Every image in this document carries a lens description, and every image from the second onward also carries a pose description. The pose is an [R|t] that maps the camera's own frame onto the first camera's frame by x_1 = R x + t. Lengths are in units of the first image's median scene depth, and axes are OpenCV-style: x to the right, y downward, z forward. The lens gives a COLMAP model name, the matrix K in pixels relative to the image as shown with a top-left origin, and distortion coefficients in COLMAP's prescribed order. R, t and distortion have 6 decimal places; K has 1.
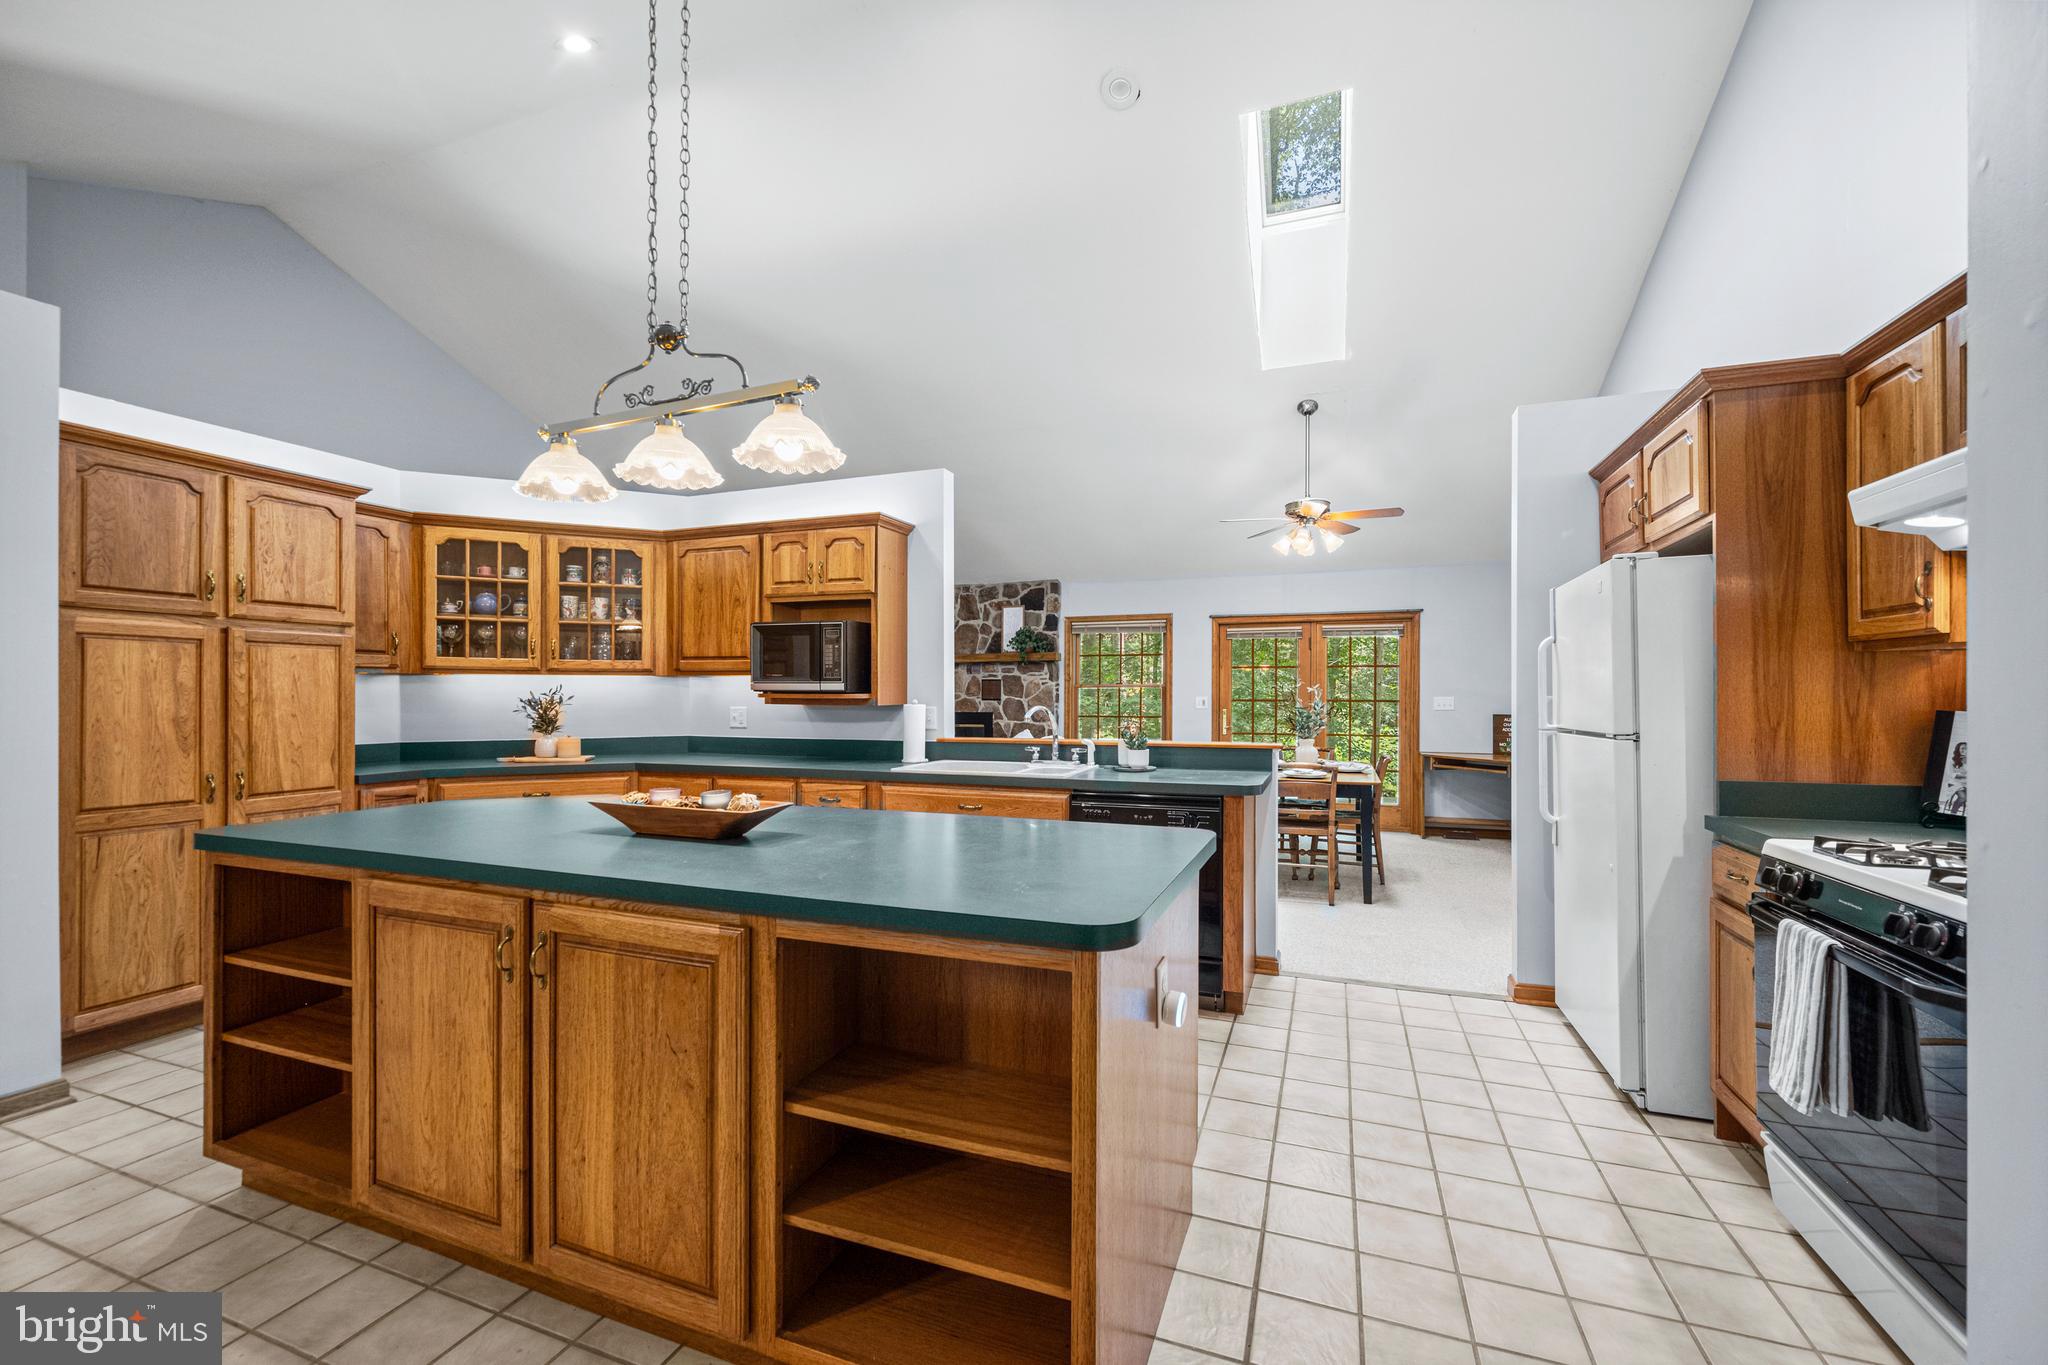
lens RADIAL K [[818.4, 0, 1026.2], [0, 818.4, 693.4], [0, 0, 1]] dist [-0.000425, -0.000212]
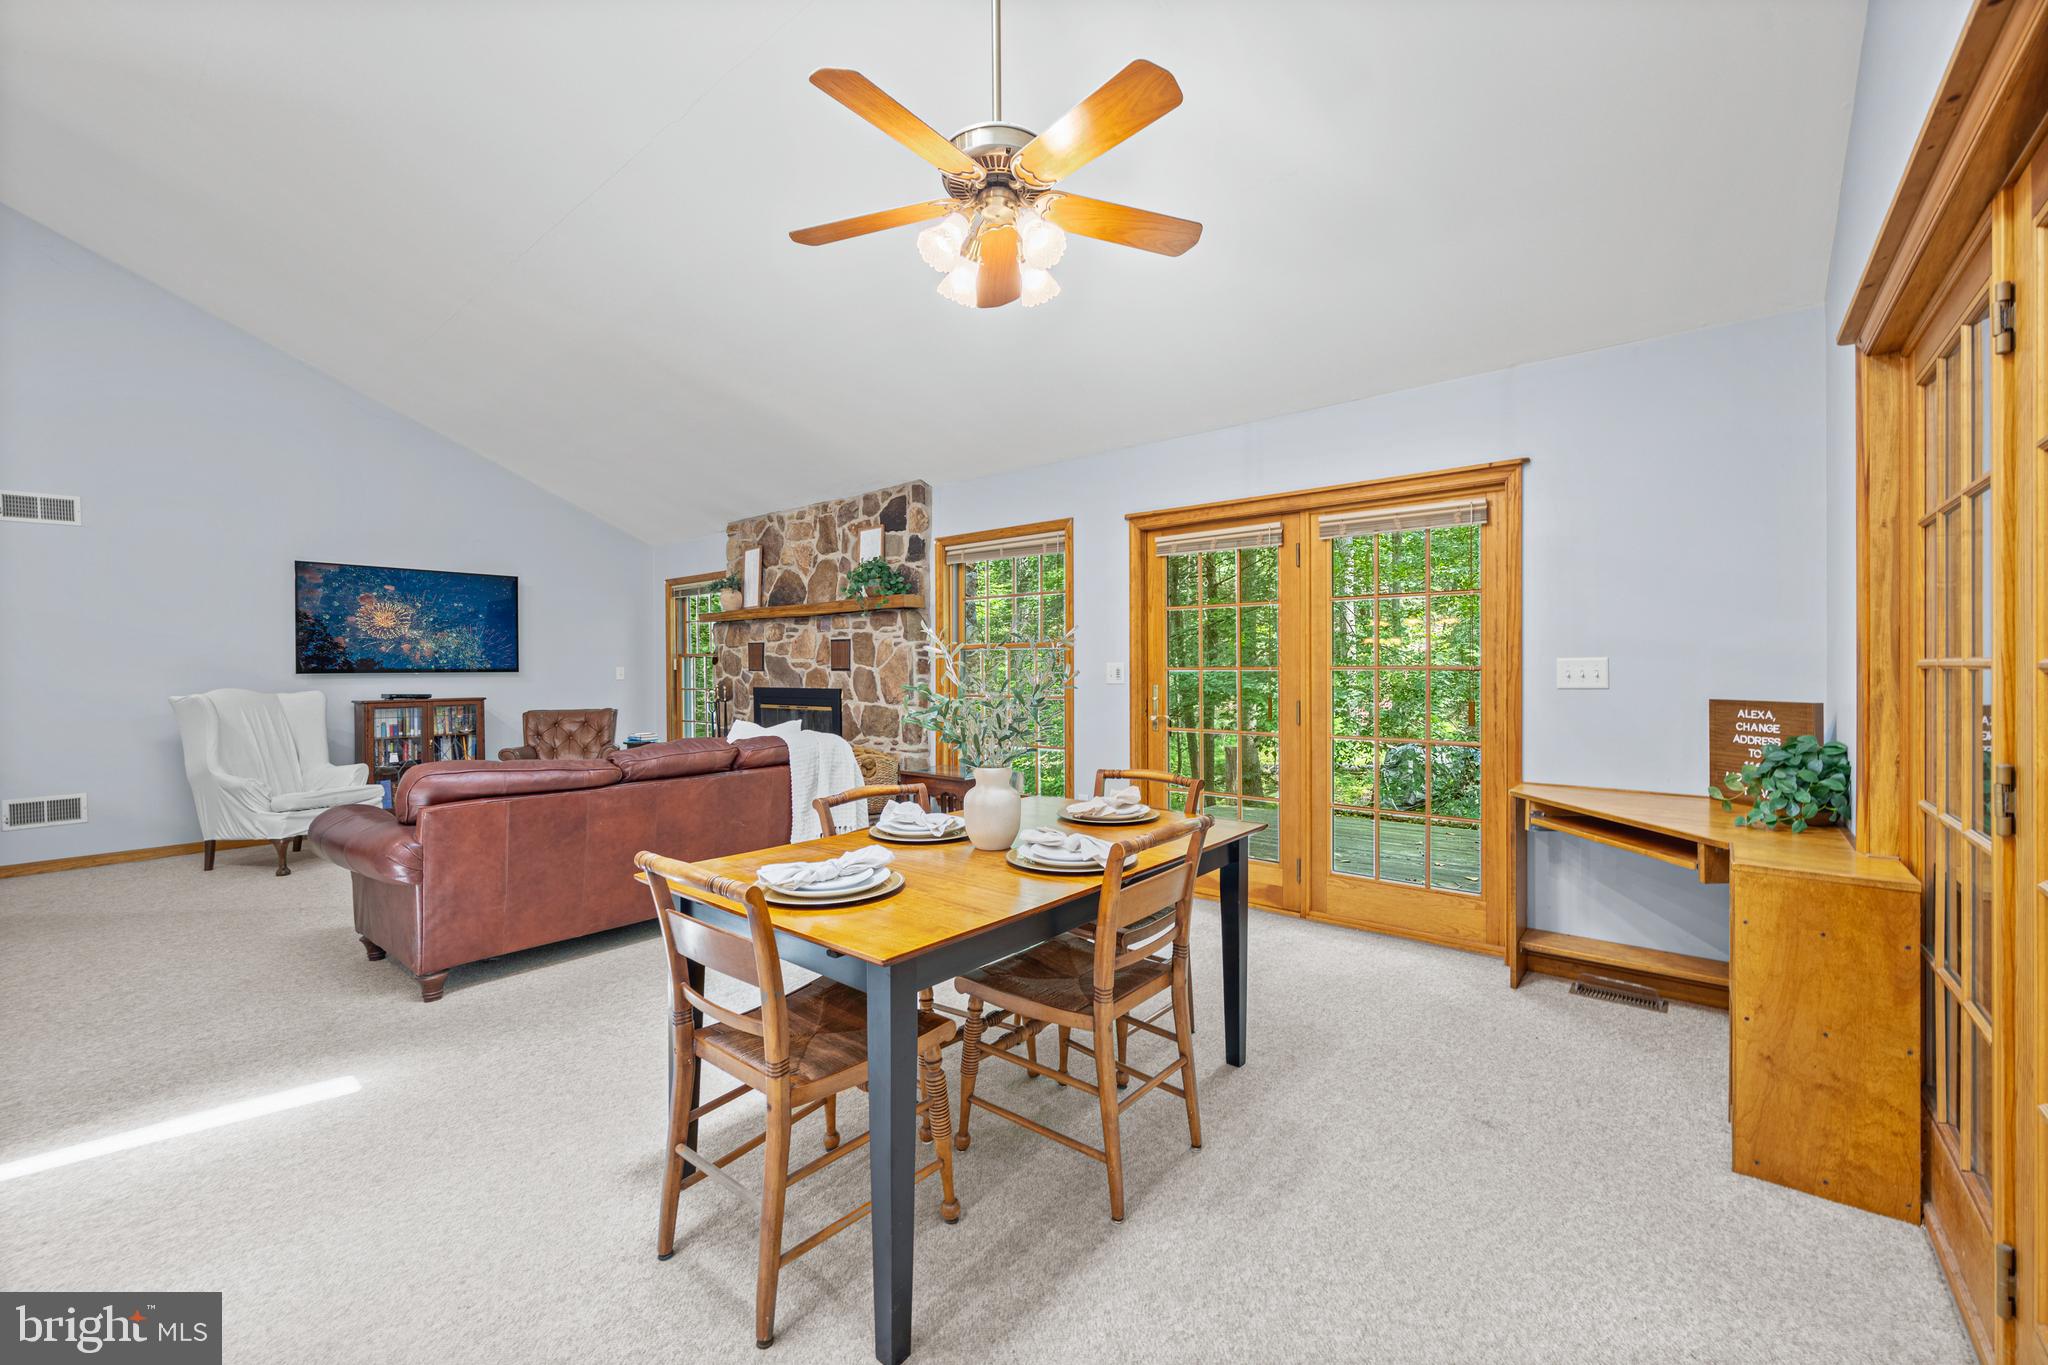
lens RADIAL K [[813.3, 0, 1026.5], [0, 813.3, 676.0], [0, 0, 1]] dist [0.001348, 0.000291]
pose [[0.944054, -0.003565, -0.329771, 0.707937], [0.008896, 0.999853, 0.014660, 0.009724], [0.329670, -0.016773, 0.943947, 0.943130]]
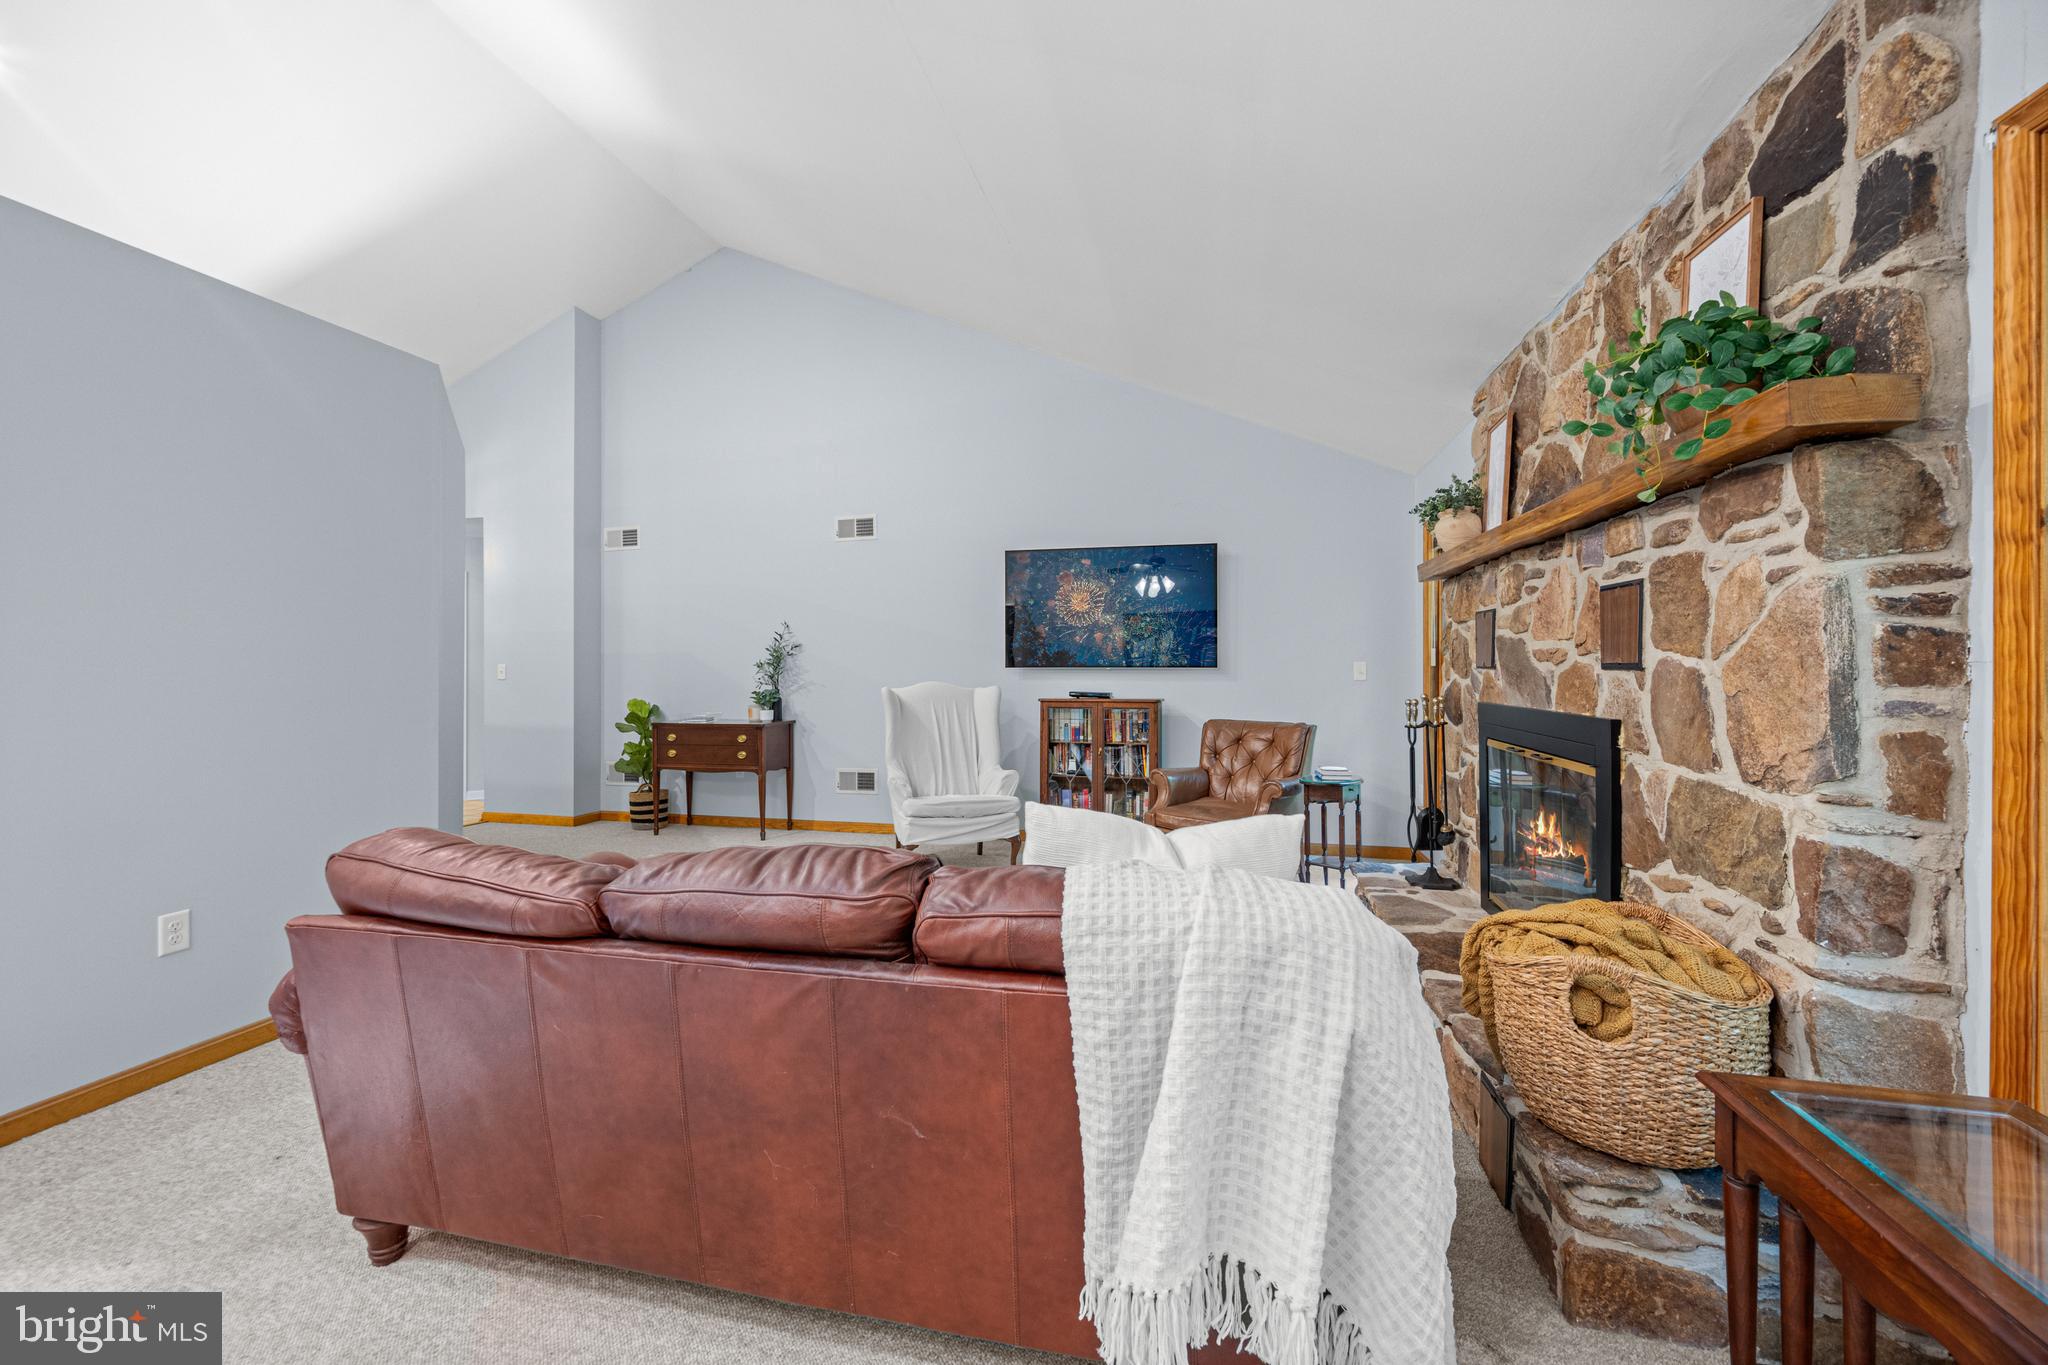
lens RADIAL K [[817.4, 0, 1027.1], [0, 817.4, 661.9], [0, 0, 1]] dist [0.000514, 0.000285]
pose [[0.129881, -0.007016, -0.991505, 0.384129], [0.002755, 0.999974, -0.006715, 0.016097], [0.991526, -0.001859, 0.129897, 1.768061]]
